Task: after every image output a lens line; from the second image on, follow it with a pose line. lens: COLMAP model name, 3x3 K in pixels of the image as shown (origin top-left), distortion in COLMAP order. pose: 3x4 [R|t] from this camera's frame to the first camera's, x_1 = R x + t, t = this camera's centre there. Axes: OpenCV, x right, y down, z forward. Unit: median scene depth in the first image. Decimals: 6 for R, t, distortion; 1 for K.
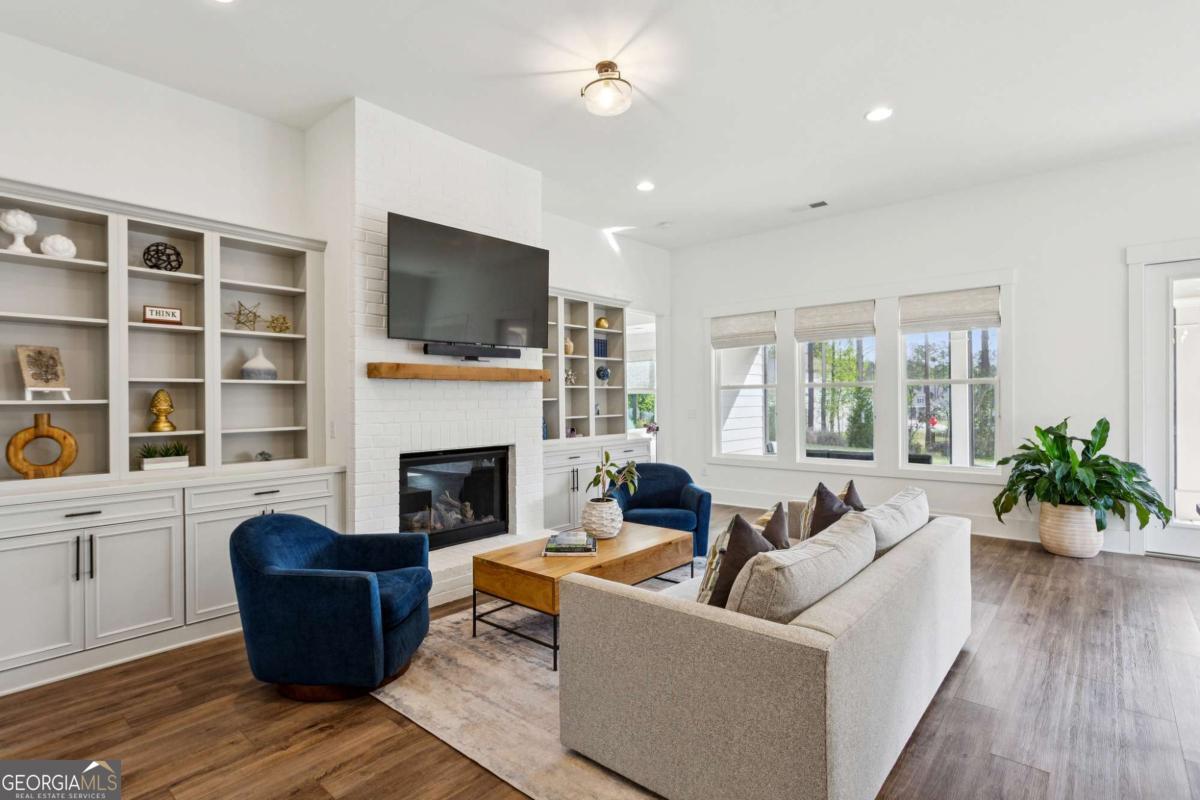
lens RADIAL K [[576.2, 0, 608.1], [0, 576.2, 396.2], [0, 0, 1]] dist [-0.005792, 0.005411]
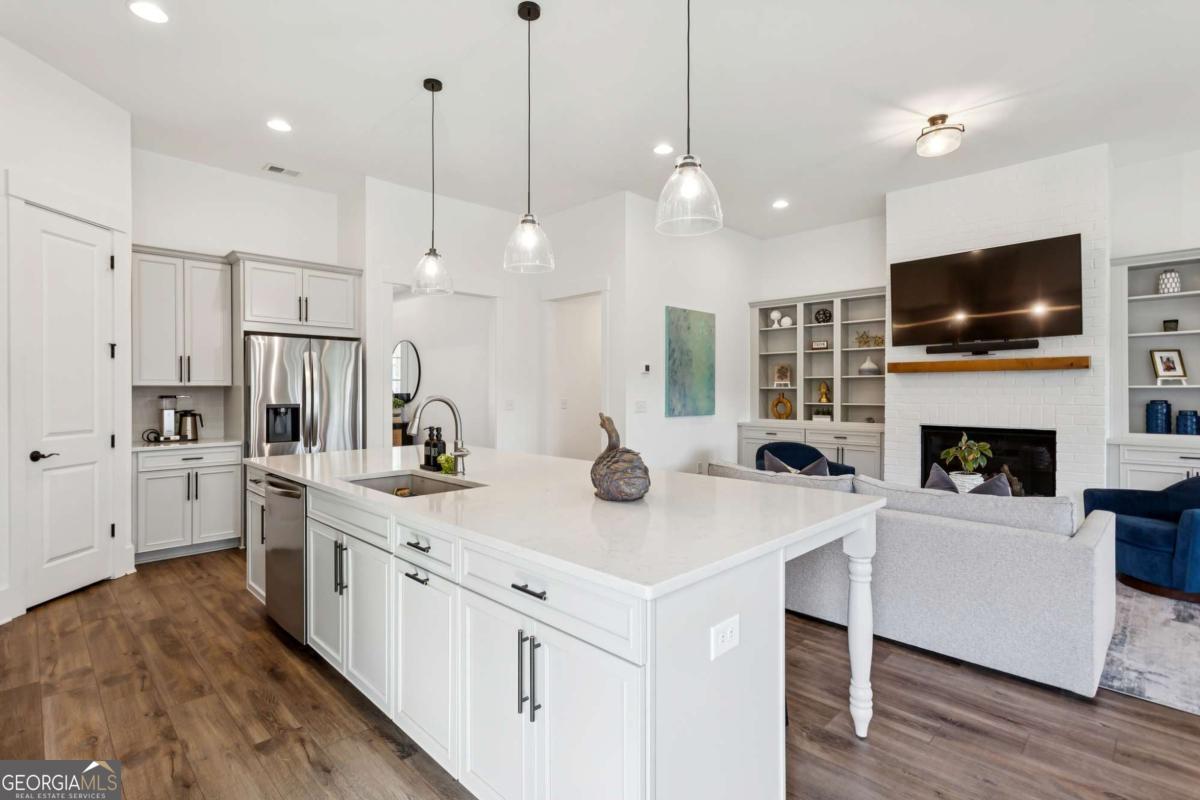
lens RADIAL K [[576.2, 0, 593.7], [0, 576.2, 392.3], [0, 0, 1]] dist [-0.005792, 0.005411]
pose [[-0.084274, 0.010977, -0.996382, 0.969948], [0.006948, 0.999921, 0.010428, -0.000952], [0.996418, -0.006044, -0.084343, 0.272184]]
